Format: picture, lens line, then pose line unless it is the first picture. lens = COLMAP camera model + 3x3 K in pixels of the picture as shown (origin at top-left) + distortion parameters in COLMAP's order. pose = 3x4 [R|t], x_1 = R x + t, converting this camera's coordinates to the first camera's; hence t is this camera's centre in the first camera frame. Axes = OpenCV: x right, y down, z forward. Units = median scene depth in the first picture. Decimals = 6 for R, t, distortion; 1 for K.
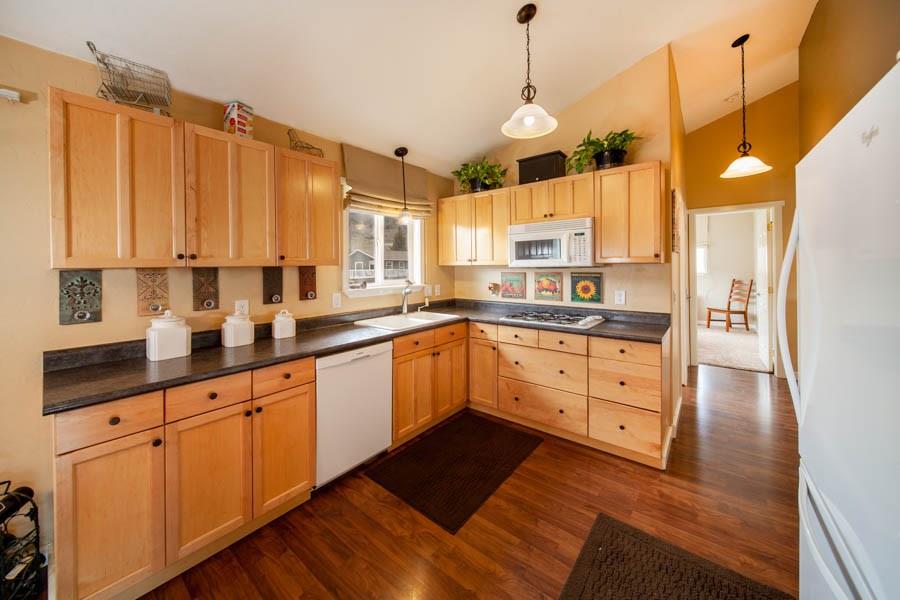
lens RADIAL K [[325.5, 0, 443.2], [0, 325.5, 266.2], [0, 0, 1]] dist [-0.000804, -0.000127]
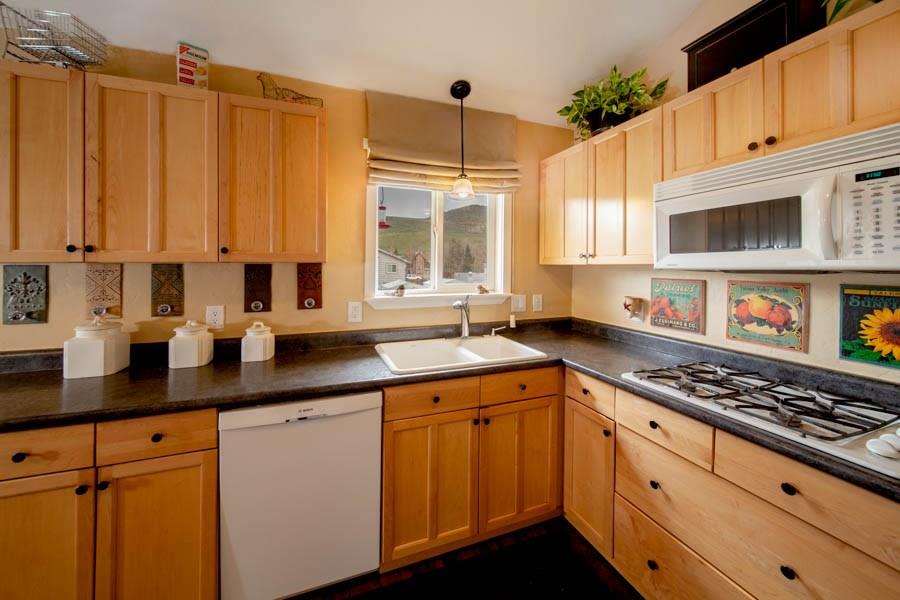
lens RADIAL K [[325.5, 0, 443.2], [0, 325.5, 266.2], [0, 0, 1]] dist [-0.000804, -0.000127]
pose [[0.863582, 0.011956, -0.504067, 0.185979], [-0.009896, 0.999928, 0.006763, -0.001277], [0.504112, -0.000853, 0.863638, 0.445209]]
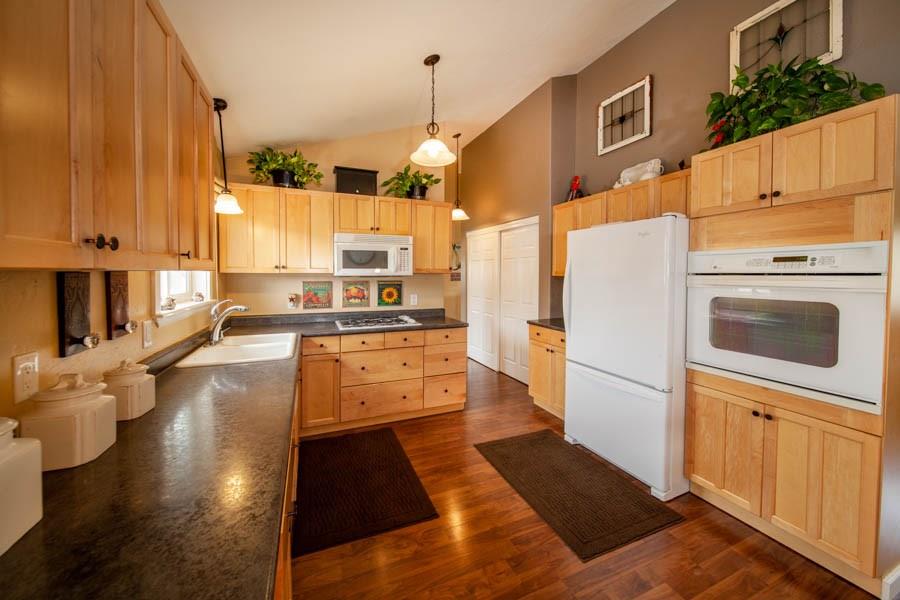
lens RADIAL K [[328.7, 0, 440.8], [0, 328.7, 283.1], [0, 0, 1]] dist [0.000098, -0.000002]
pose [[0.480108, -0.012619, 0.877119, -0.537990], [-0.007180, 0.999806, 0.018314, 0.004656], [-0.877180, -0.015091, 0.479925, 0.269983]]
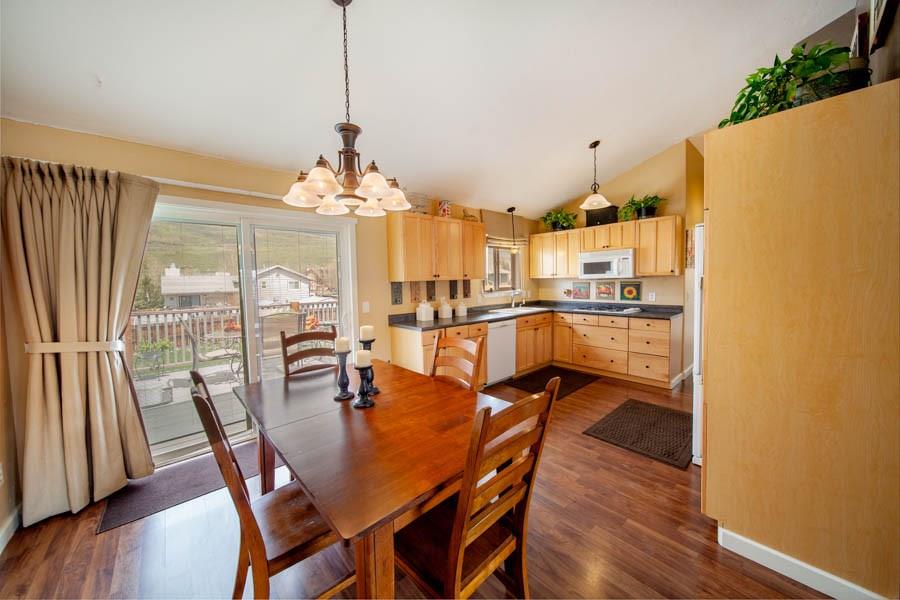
lens RADIAL K [[311.2, 0, 448.9], [0, 311.2, 295.1], [0, 0, 1]] dist [-0.006518, -0.000304]
pose [[0.987920, -0.004132, -0.154913, -0.210065], [0.012087, 0.998654, 0.050447, -0.002661], [0.154496, -0.051710, 0.986639, -0.660800]]
